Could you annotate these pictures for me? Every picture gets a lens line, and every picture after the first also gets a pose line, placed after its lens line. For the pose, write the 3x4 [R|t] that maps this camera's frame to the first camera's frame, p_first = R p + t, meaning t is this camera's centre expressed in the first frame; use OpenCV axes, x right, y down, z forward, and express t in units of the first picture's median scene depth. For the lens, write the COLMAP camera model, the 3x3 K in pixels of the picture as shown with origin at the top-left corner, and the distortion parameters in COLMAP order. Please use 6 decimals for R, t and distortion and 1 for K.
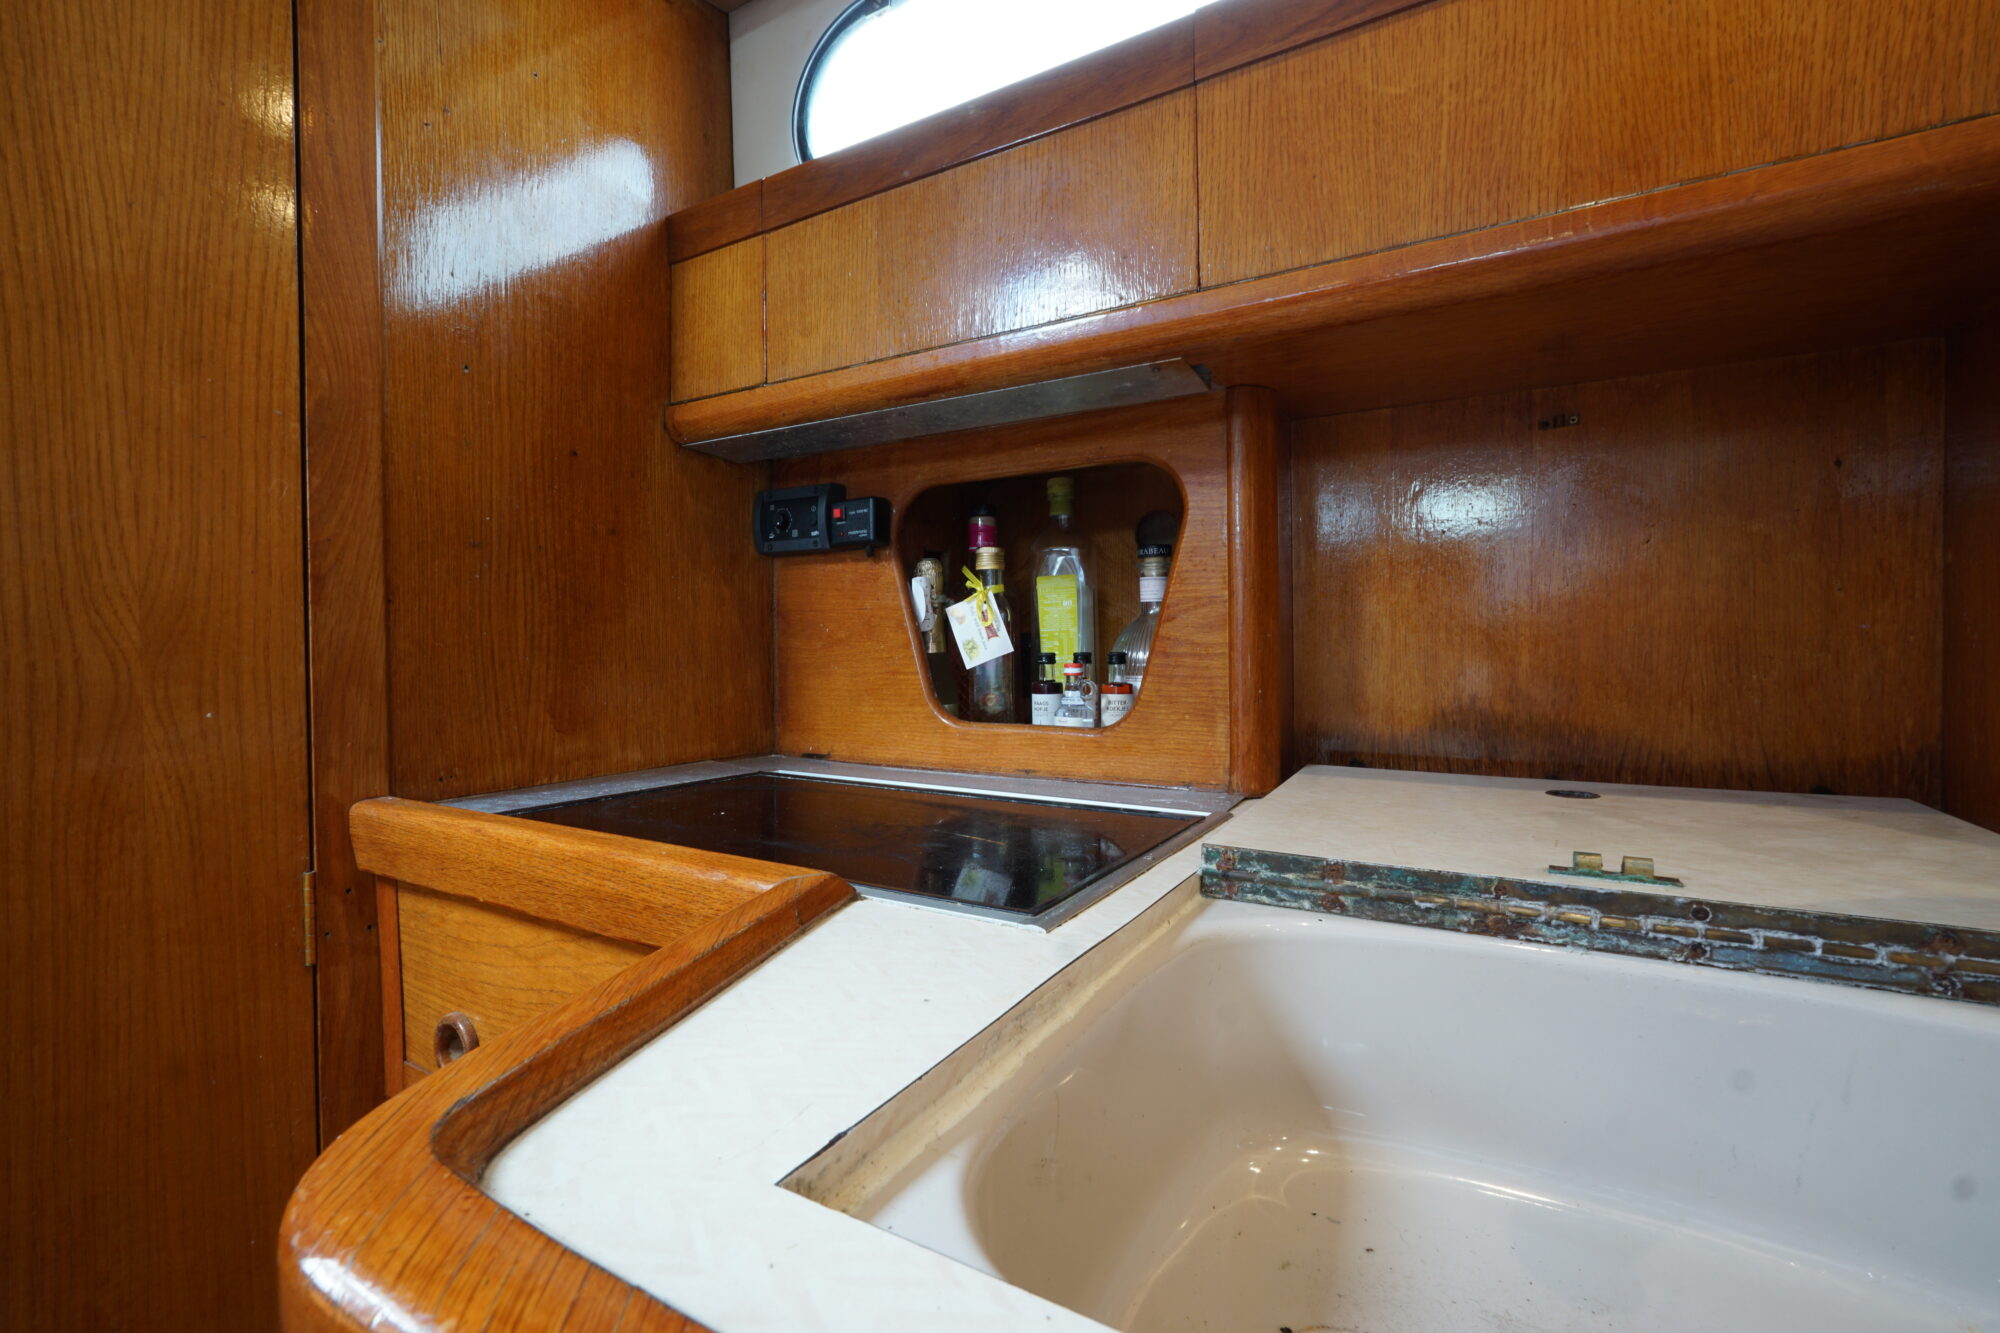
lens RADIAL K [[838.6, 0, 993.8], [0, 838.6, 665.4], [0, 0, 1]] dist [-0.017549, 0.006303]
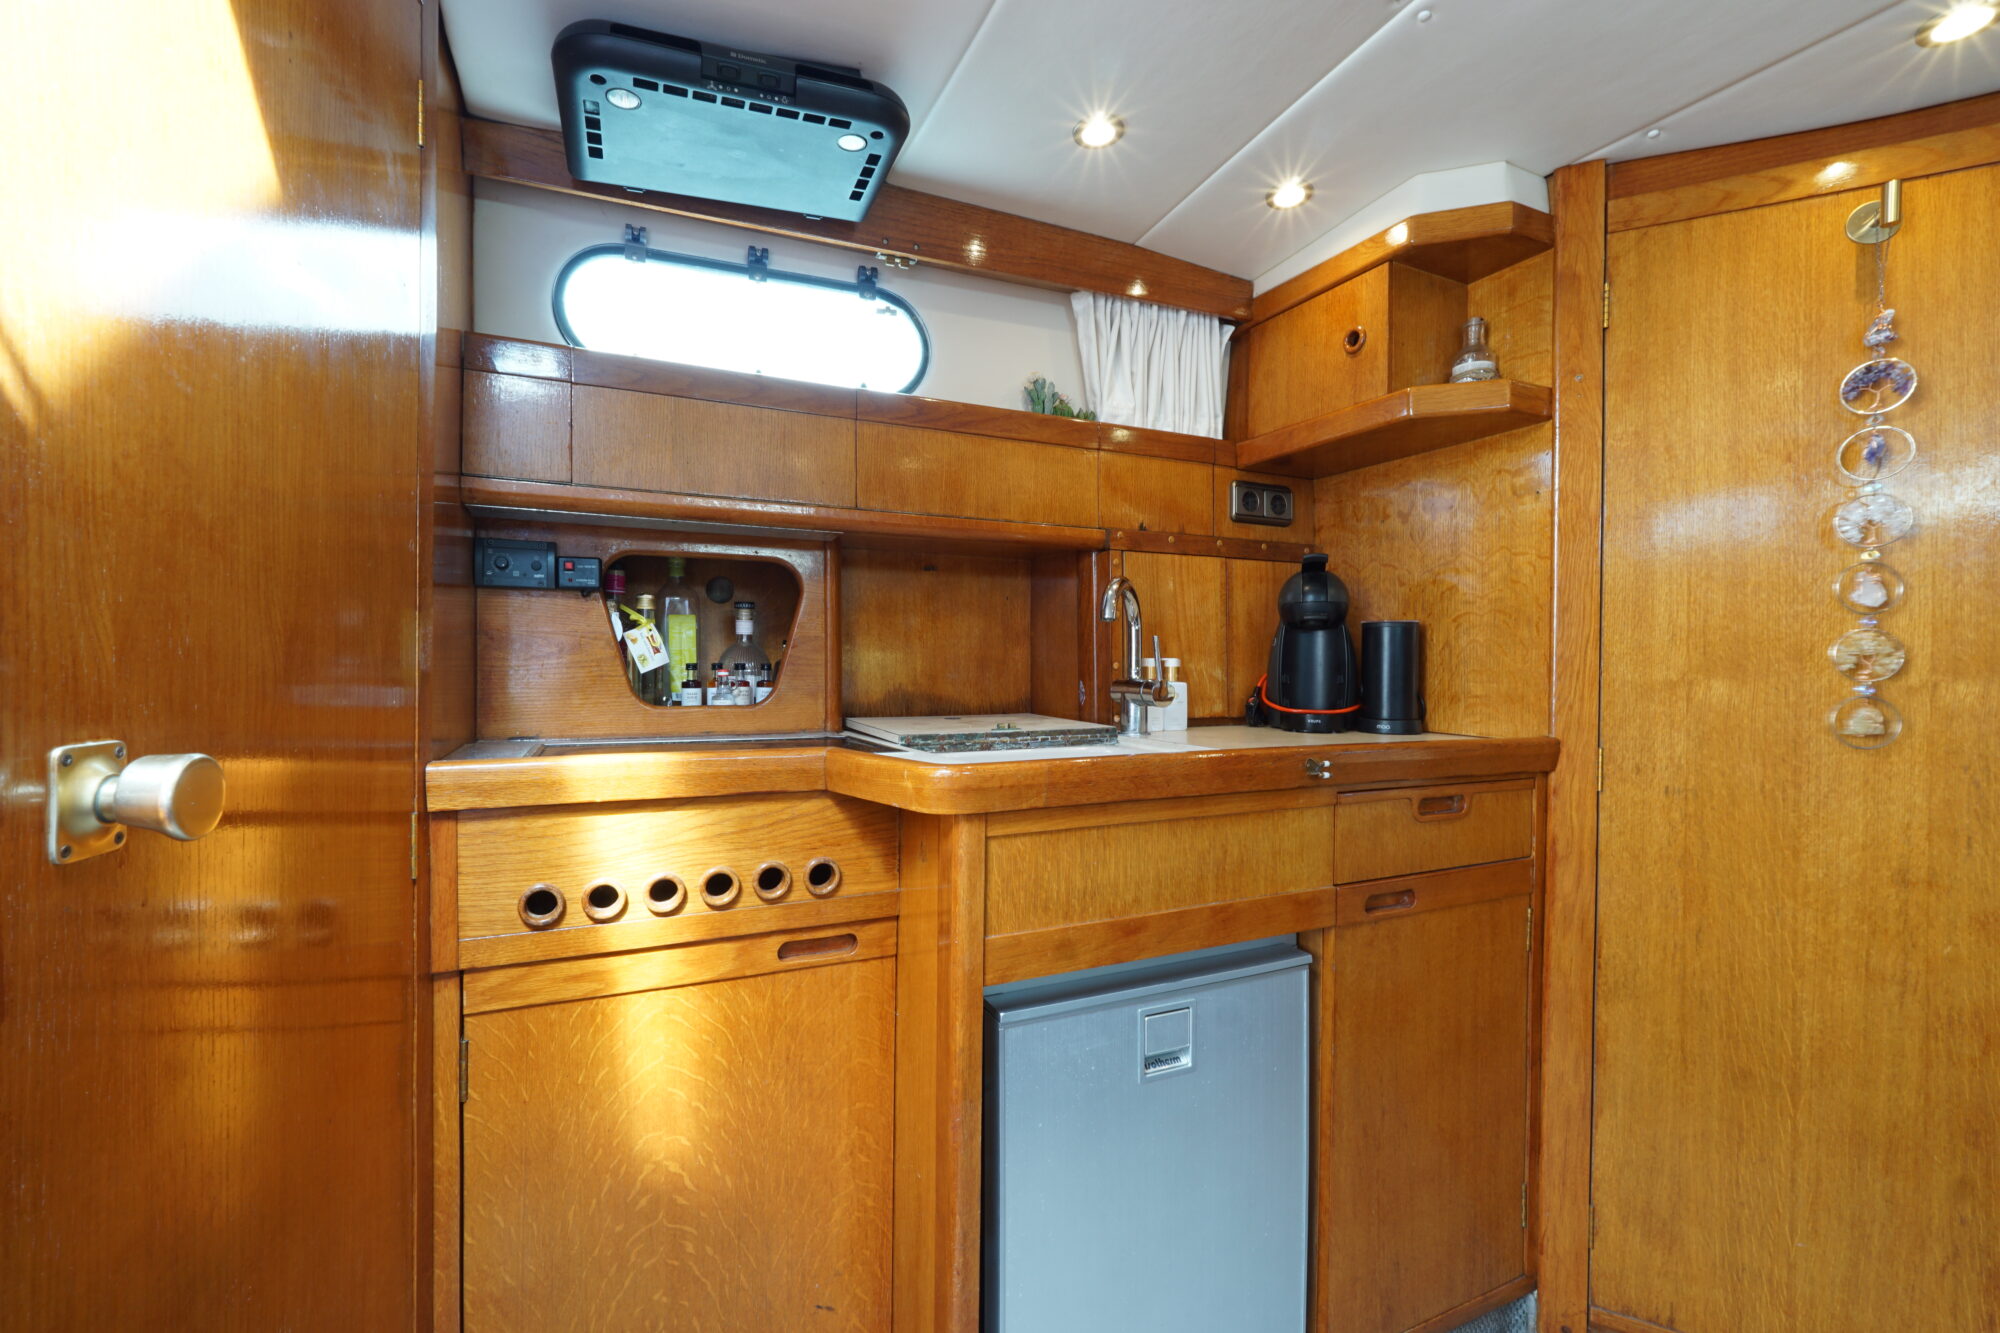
lens RADIAL K [[838.6, 0, 998.9], [0, 838.6, 668.7], [0, 0, 1]] dist [-0.017549, 0.006303]
pose [[0.567277, 0.003901, 0.823518, -1.170804], [0.005194, 0.999952, -0.008314, 0.015442], [-0.823511, 0.008994, 0.567230, -0.520848]]
